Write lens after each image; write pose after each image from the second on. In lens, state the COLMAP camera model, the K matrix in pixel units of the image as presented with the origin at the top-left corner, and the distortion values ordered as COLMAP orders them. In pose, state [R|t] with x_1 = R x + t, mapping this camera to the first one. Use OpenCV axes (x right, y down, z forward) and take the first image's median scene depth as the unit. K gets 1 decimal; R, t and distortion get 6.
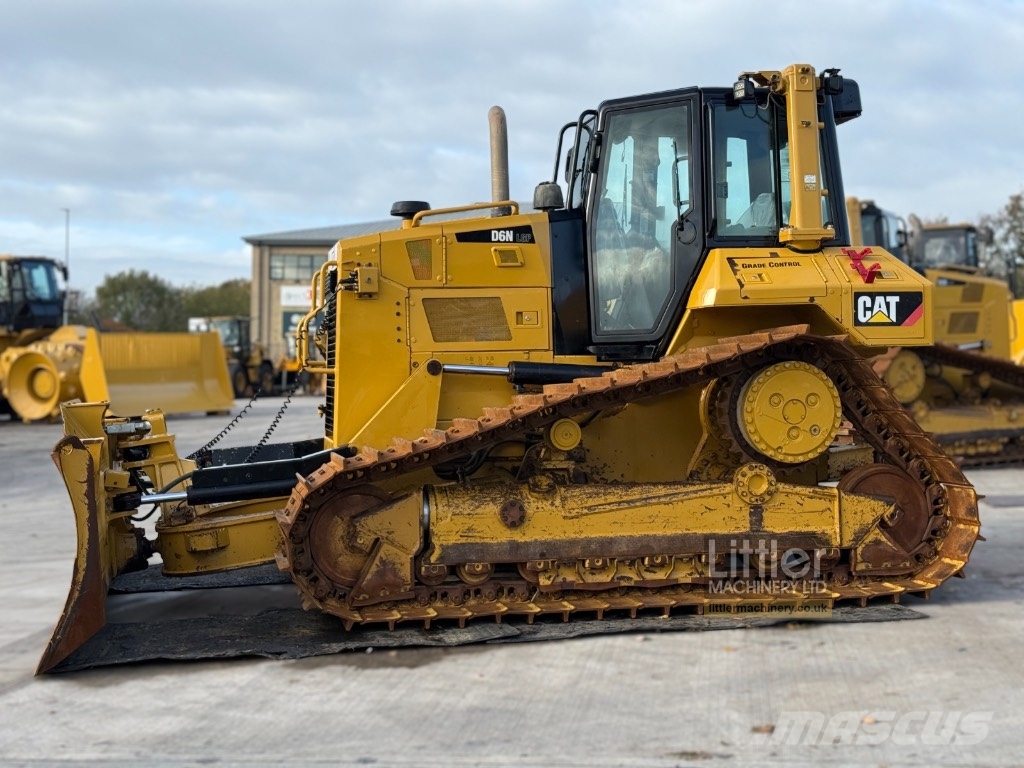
lens RADIAL K [[1451.5, 0, 512.0], [0, 1451.5, 384.0], [0, 0, 1]] dist [0.160966, -0.057792]
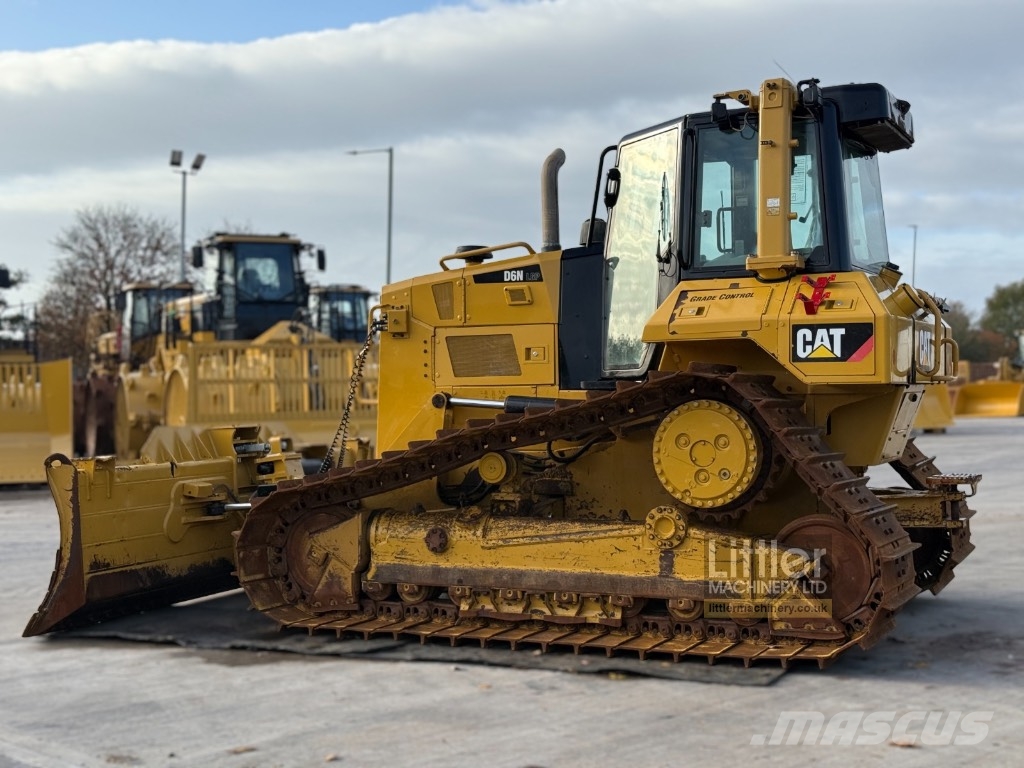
lens RADIAL K [[1451.5, 0, 512.0], [0, 1451.5, 384.0], [0, 0, 1]] dist [0.160966, -0.057792]
pose [[0.799913, 0.006362, -0.600082, 0.652725], [-0.010355, 0.999941, -0.003202, -0.021495], [0.600026, 0.008775, 0.799932, 0.170207]]
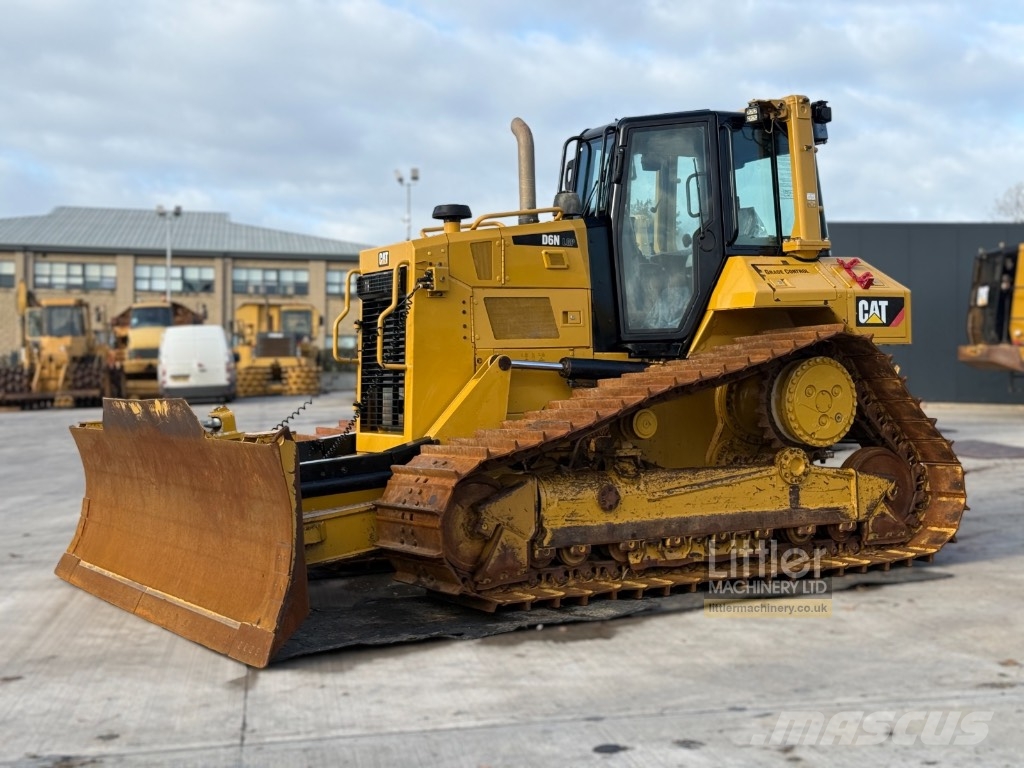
lens RADIAL K [[1435.7, 0, 505.6], [0, 1435.7, 374.1], [0, 0, 1]] dist [0.129346, 0.011941]
pose [[0.953528, -0.003440, 0.301284, -0.373588], [0.008145, 0.999864, -0.014363, 0.011812], [-0.301193, 0.016150, 0.953426, 0.008461]]
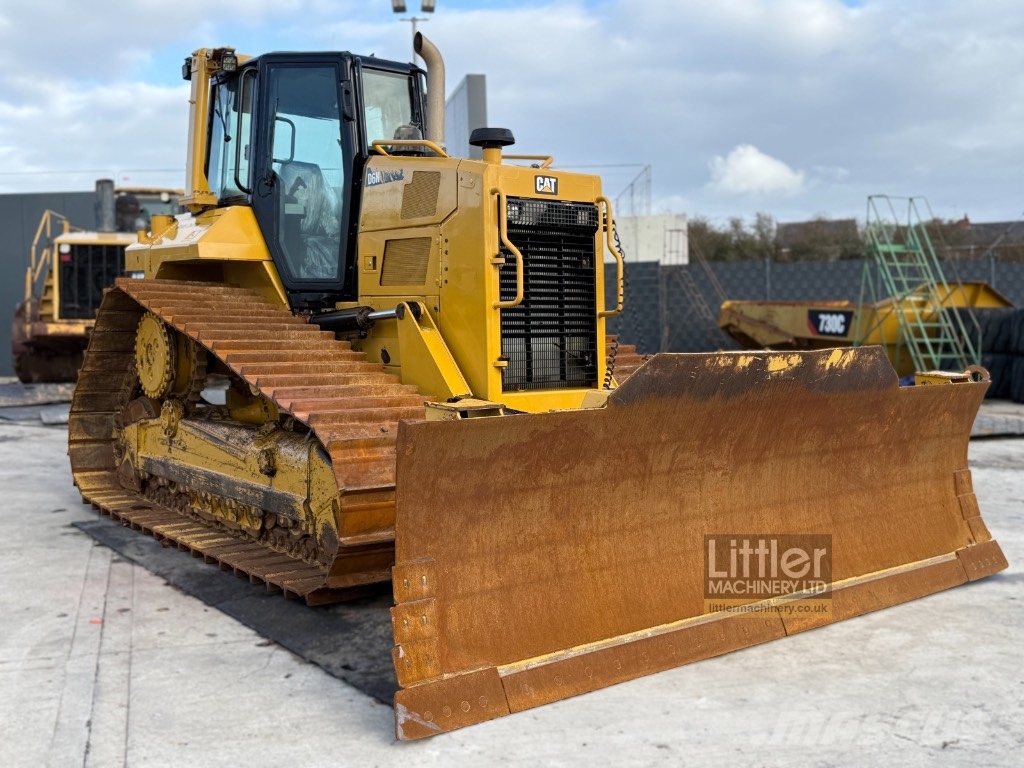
lens RADIAL K [[1093.2, 0, 512.0], [0, 1093.2, 384.0], [0, 0, 1]] dist [0.194861, -0.440518]
pose [[-0.448173, -0.041760, 0.892971, -0.760735], [0.015423, 0.998398, 0.054431, -0.003270], [-0.893814, 0.038167, -0.446811, 1.418411]]
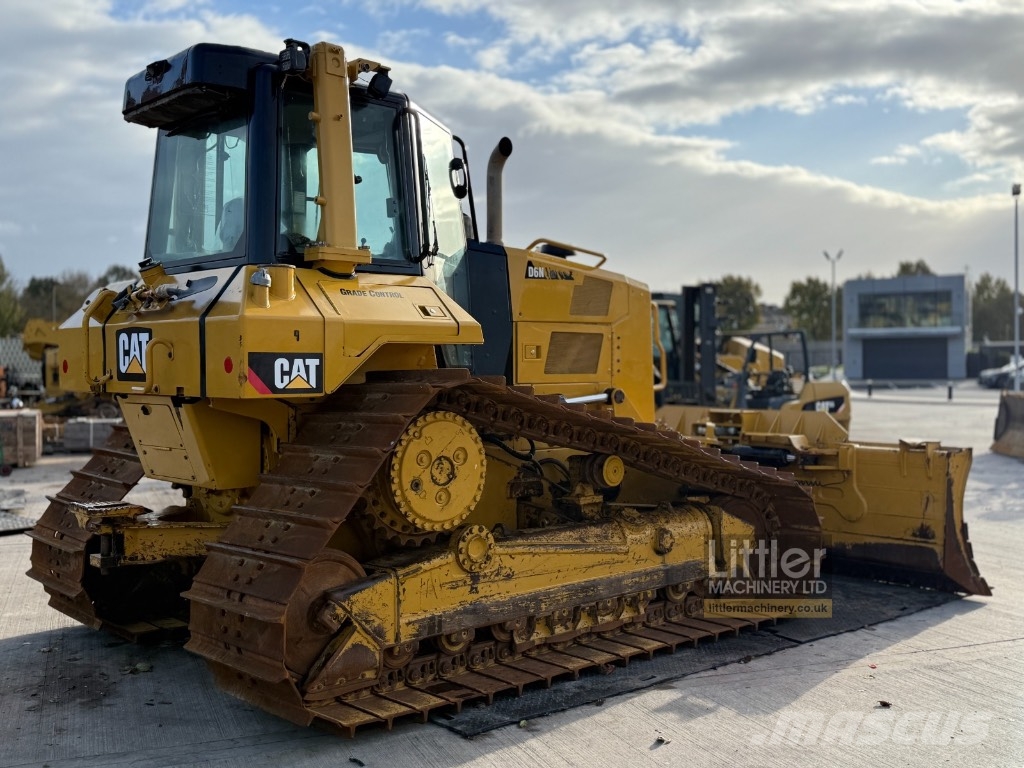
lens RADIAL K [[1050.7, 0, 512.0], [0, 1050.7, 384.0], [0, 0, 1]] dist [0.124216, -0.006211]
pose [[-0.864743, 0.032765, -0.501144, 0.396215], [0.014321, 0.999072, 0.040609, -0.056818], [0.502010, 0.027940, -0.864410, 1.820137]]
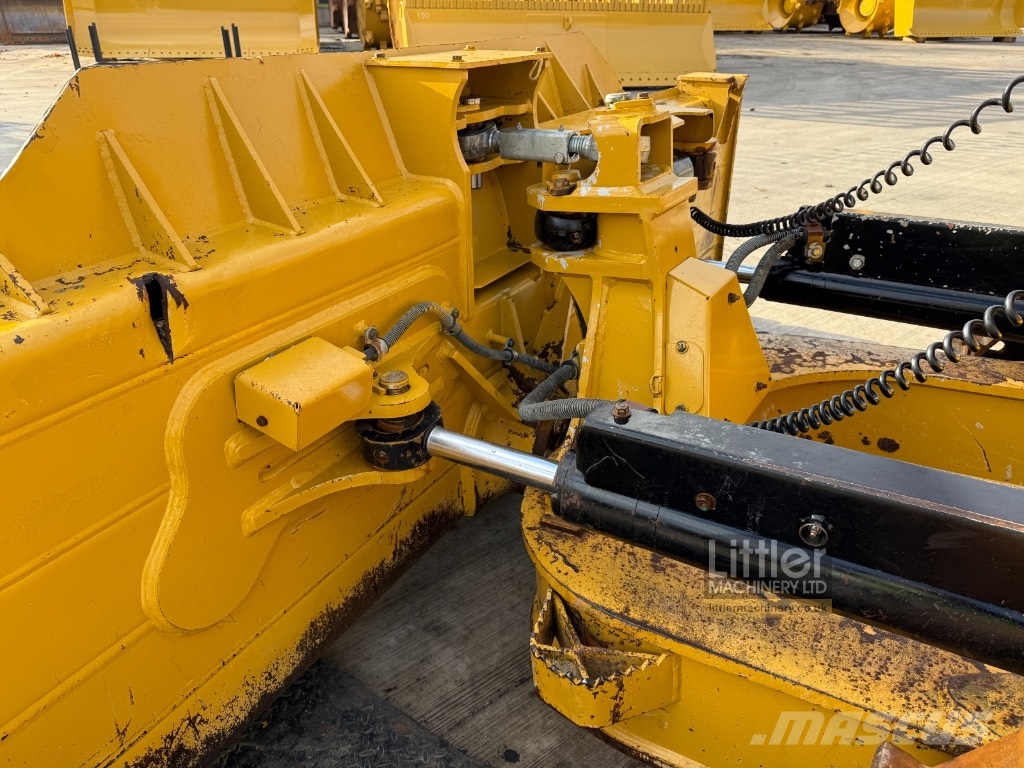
lens RADIAL K [[683.3, 0, 512.0], [0, 683.3, 384.0], [0, 0, 1]] dist [0.006840, 0.001387]
pose [[0.723699, 0.382451, -0.574449, -0.162257], [-0.054281, 0.861361, 0.505084, -0.002762], [0.687978, -0.334347, 0.644126, 0.911557]]
